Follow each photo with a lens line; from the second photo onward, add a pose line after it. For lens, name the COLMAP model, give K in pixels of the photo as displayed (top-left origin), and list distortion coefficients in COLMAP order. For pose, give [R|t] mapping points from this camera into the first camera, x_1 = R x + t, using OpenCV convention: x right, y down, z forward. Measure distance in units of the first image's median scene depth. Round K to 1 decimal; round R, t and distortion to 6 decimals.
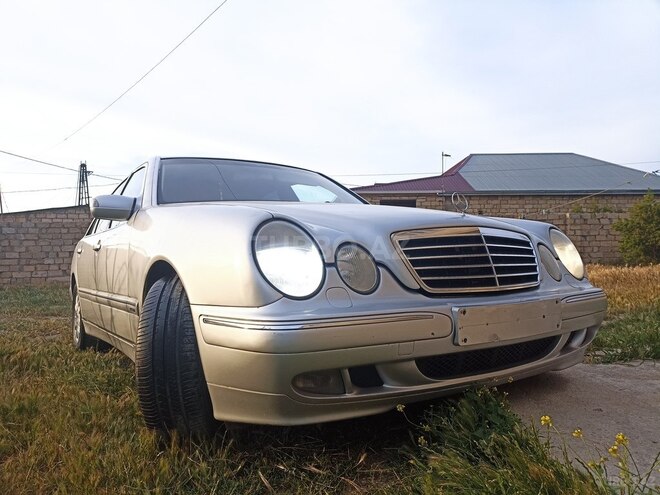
lens RADIAL K [[485.1, 0, 327.7], [0, 485.1, 247.0], [0, 0, 1]] dist [0.024066, -0.000014]
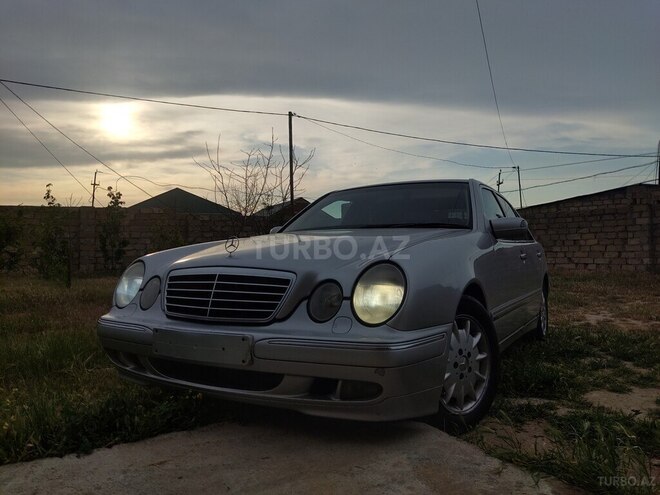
lens RADIAL K [[486.1, 0, 332.0], [0, 486.1, 243.6], [0, 0, 1]] dist [0.114651, -0.166482]
pose [[0.453487, 0.004278, -0.891253, 0.169701], [0.023610, 0.999580, 0.016811, -0.012697], [0.890950, -0.028665, 0.453195, 0.075494]]
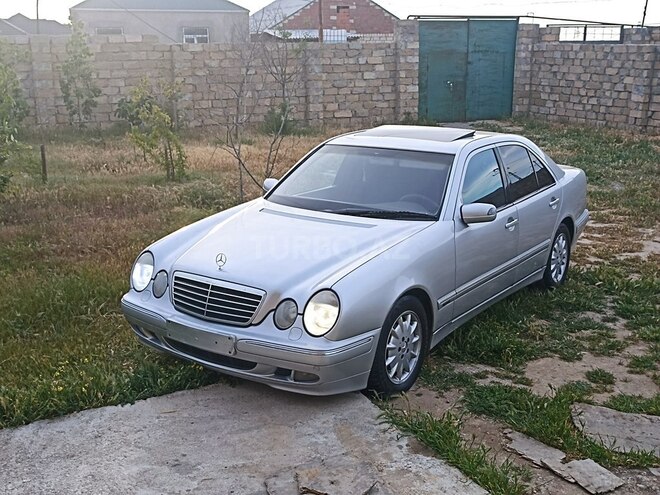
lens RADIAL K [[764.4, 0, 329.1], [0, 764.4, 250.0], [0, 0, 1]] dist [0.052375, -0.072186]
pose [[0.371471, 0.259788, -0.891358, 0.302503], [0.014641, 0.958297, 0.285399, -0.096022], [0.928329, -0.119067, 0.352176, 0.050279]]
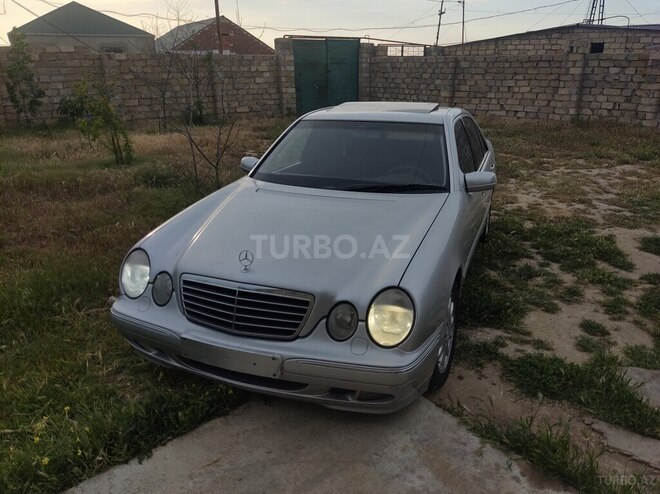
lens RADIAL K [[486.1, 0, 332.0], [0, 486.1, 243.1], [0, 0, 1]] dist [0.114651, -0.166482]
pose [[0.576728, 0.292141, -0.762915, 0.158269], [0.010516, 0.931140, 0.364509, -0.068837], [0.816869, -0.218245, 0.533942, 0.056390]]
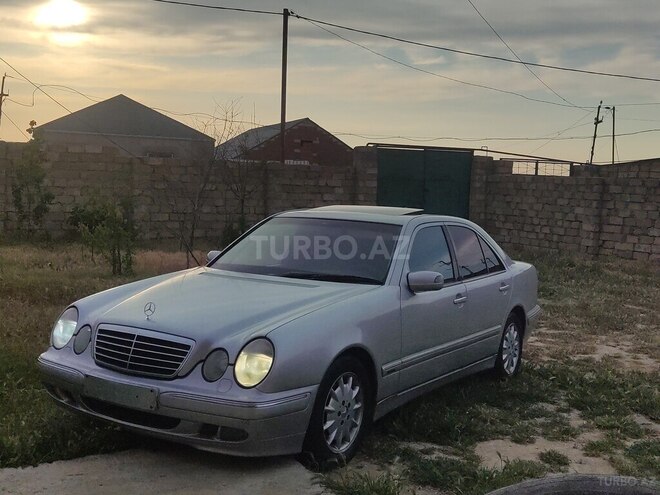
lens RADIAL K [[769.9, 0, 336.2], [0, 769.9, 245.7], [0, 0, 1]] dist [0.079232, -0.037107]
pose [[0.420564, 0.106187, -0.901028, 0.301522], [-0.025917, 0.994128, 0.105062, -0.063202], [0.906893, -0.020833, 0.420846, 0.059017]]
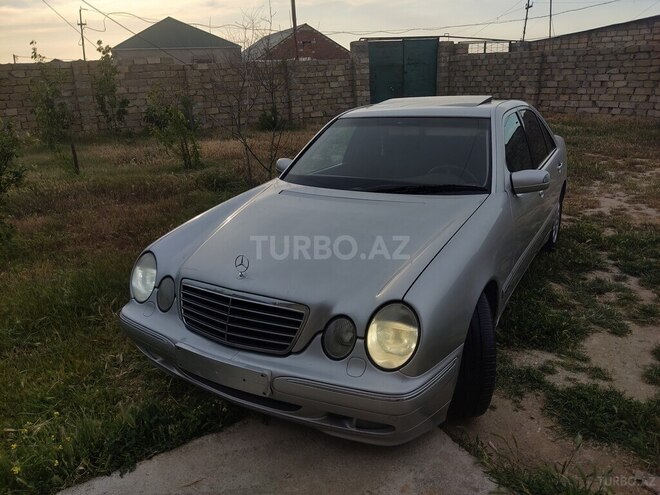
lens RADIAL K [[486.1, 0, 332.0], [0, 486.1, 243.6], [0, 0, 1]] dist [0.114651, -0.166482]
pose [[0.438059, 0.295234, -0.849083, 0.157865], [0.053030, 0.934399, 0.352258, -0.063348], [0.897381, -0.199337, 0.393666, 0.083137]]
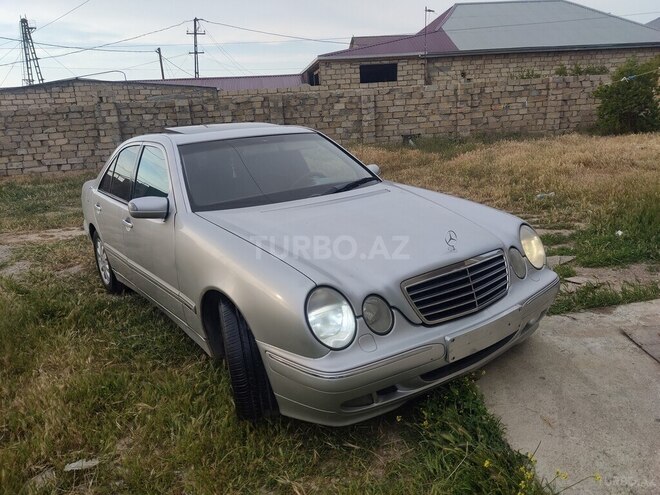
lens RADIAL K [[486.1, 0, 332.0], [0, 486.1, 243.6], [0, 0, 1]] dist [0.114651, -0.166482]
pose [[0.997602, -0.051956, 0.045728, -0.011622], [0.036899, 0.958196, 0.283723, -0.052119], [-0.058558, -0.281355, 0.957815, -0.025806]]
